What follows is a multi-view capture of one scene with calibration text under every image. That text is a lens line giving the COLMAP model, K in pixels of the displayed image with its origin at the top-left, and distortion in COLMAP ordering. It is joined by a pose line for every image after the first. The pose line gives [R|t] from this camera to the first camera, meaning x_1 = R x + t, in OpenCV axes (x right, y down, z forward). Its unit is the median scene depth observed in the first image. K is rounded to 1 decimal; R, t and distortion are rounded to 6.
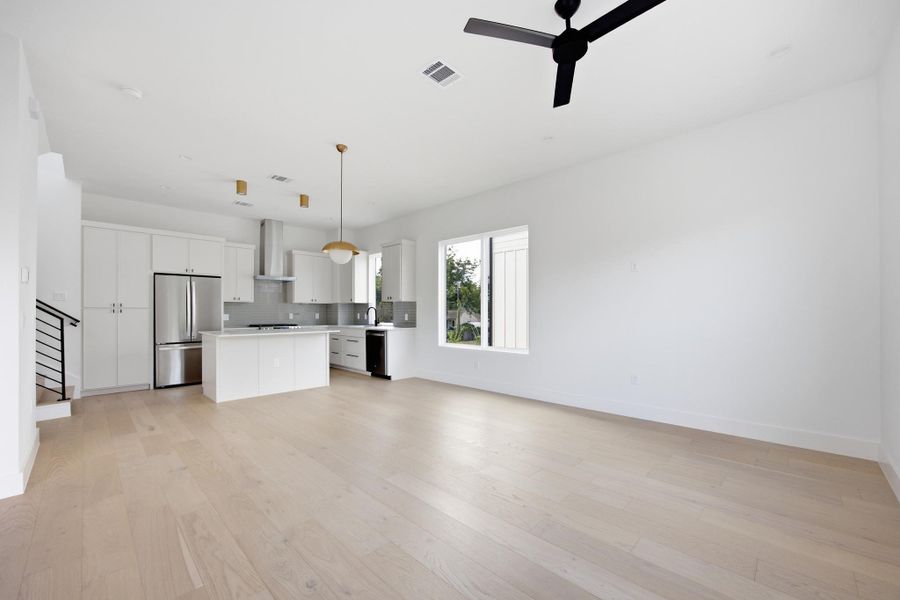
lens RADIAL K [[364.3, 0, 452.2], [0, 364.3, 309.4], [0, 0, 1]] dist [-0.001499, 0.000009]
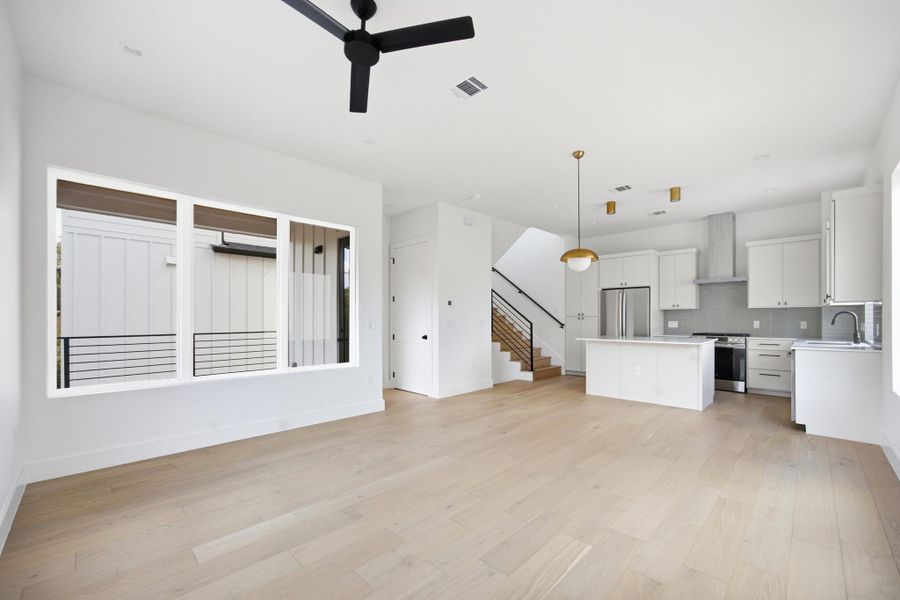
lens RADIAL K [[364.3, 0, 451.7], [0, 364.3, 317.3], [0, 0, 1]] dist [-0.001499, 0.000009]
pose [[0.010876, -0.002859, -0.999937, 0.468553], [0.007111, 0.999971, -0.002781, 0.000183], [0.999916, -0.007080, 0.010896, 0.444102]]
